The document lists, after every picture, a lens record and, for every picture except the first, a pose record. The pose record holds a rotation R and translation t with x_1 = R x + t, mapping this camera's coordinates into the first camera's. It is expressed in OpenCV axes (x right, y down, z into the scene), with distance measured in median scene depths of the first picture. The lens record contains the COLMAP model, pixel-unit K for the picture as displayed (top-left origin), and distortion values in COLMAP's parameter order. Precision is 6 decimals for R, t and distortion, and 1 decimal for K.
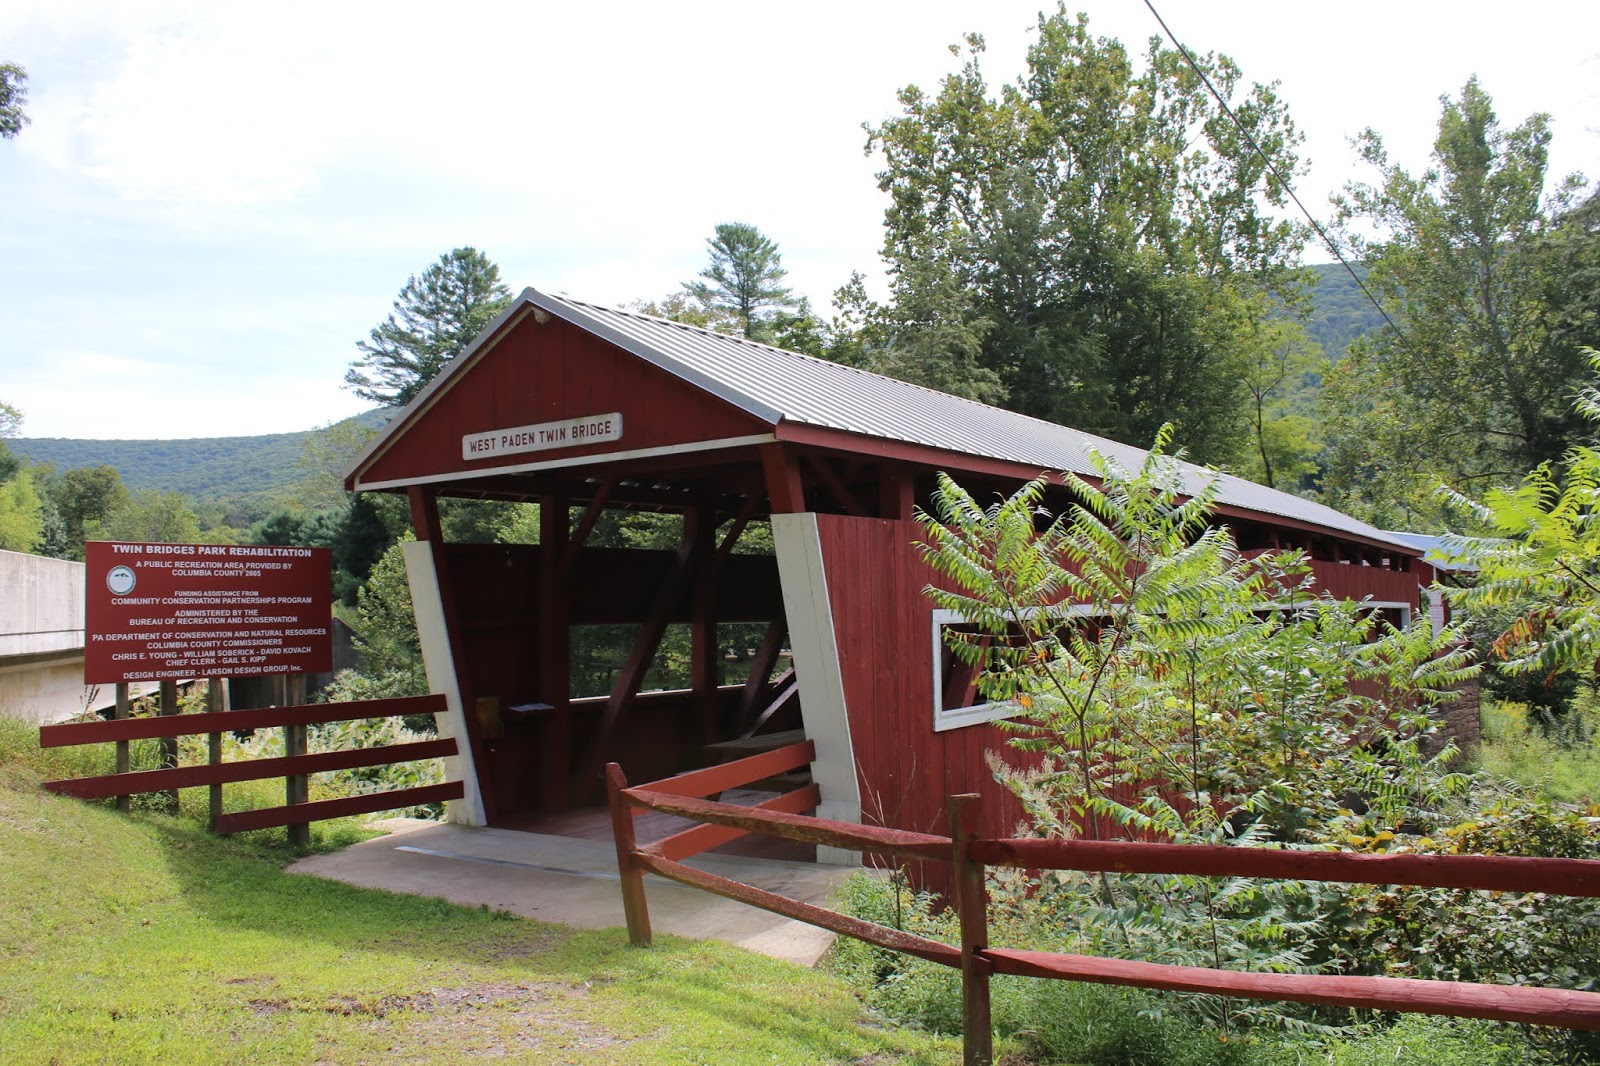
lens RADIAL K [[1330.0, 0, 725.3], [0, 1330.0, 535.7], [0, 0, 1]] dist [-0.090426, 0.000433]
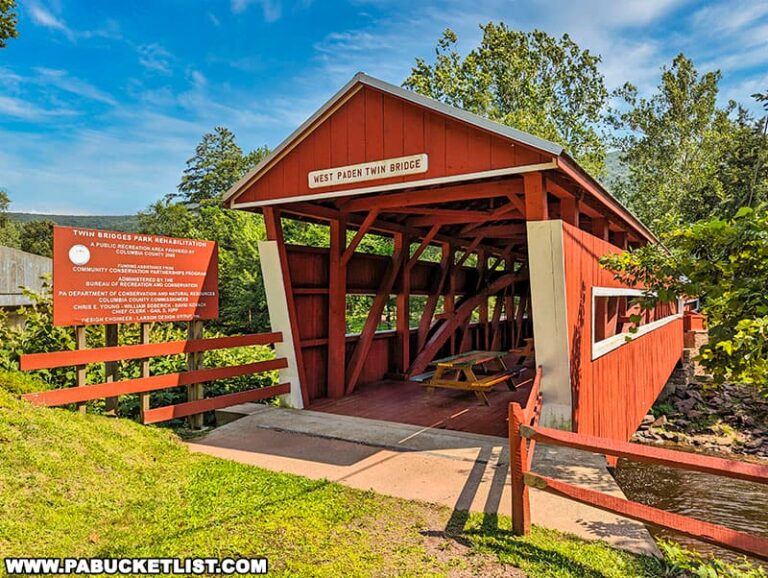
lens RADIAL K [[541.0, 0, 371.2], [0, 541.0, 292.8], [0, 0, 1]] dist [0.045522, -0.002080]
pose [[0.996348, 0.021919, 0.082518, -0.179471], [-0.026273, 0.998299, 0.052049, 0.034367], [-0.081237, -0.054027, 0.995229, 0.345863]]
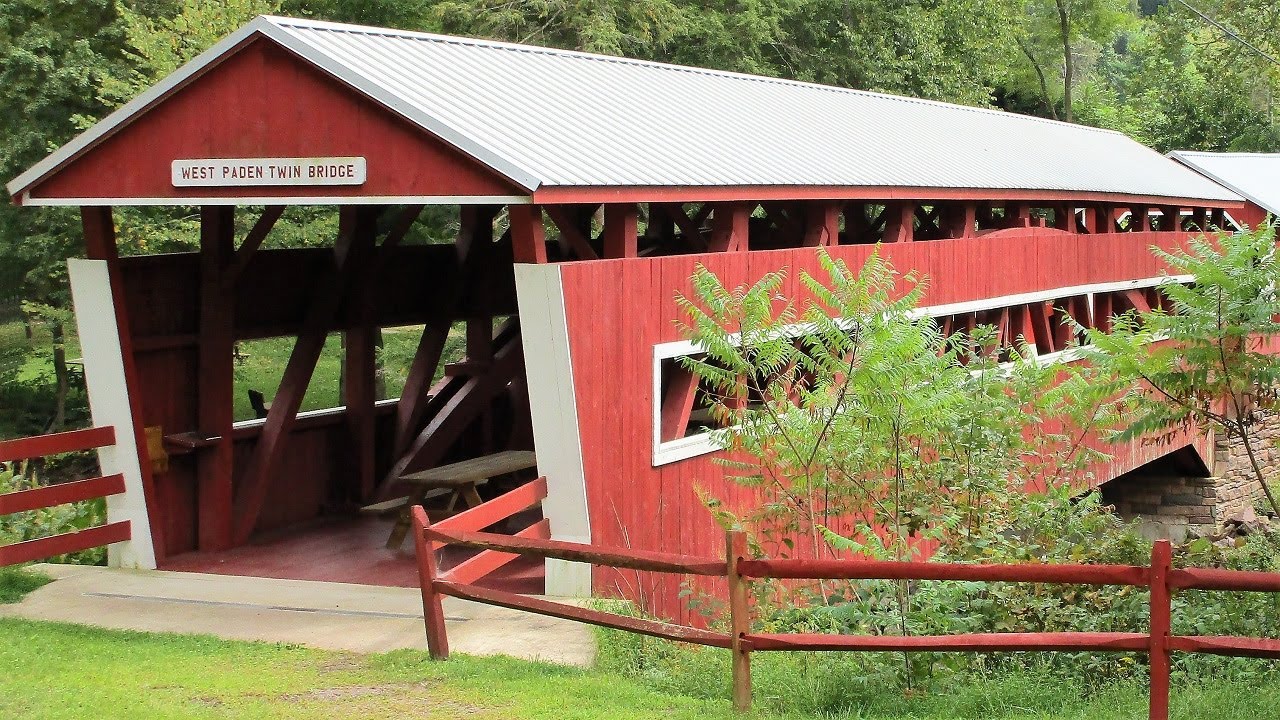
lens RADIAL K [[2430.6, 0, 640.0], [0, 2430.6, 360.0], [0, 0, 1]] dist [0.021558, 0.118288]
pose [[0.977013, -0.000057, 0.213179, -0.249057], [-0.026845, 0.992007, 0.123298, -0.161138], [-0.211482, -0.126186, 0.969202, -0.783521]]
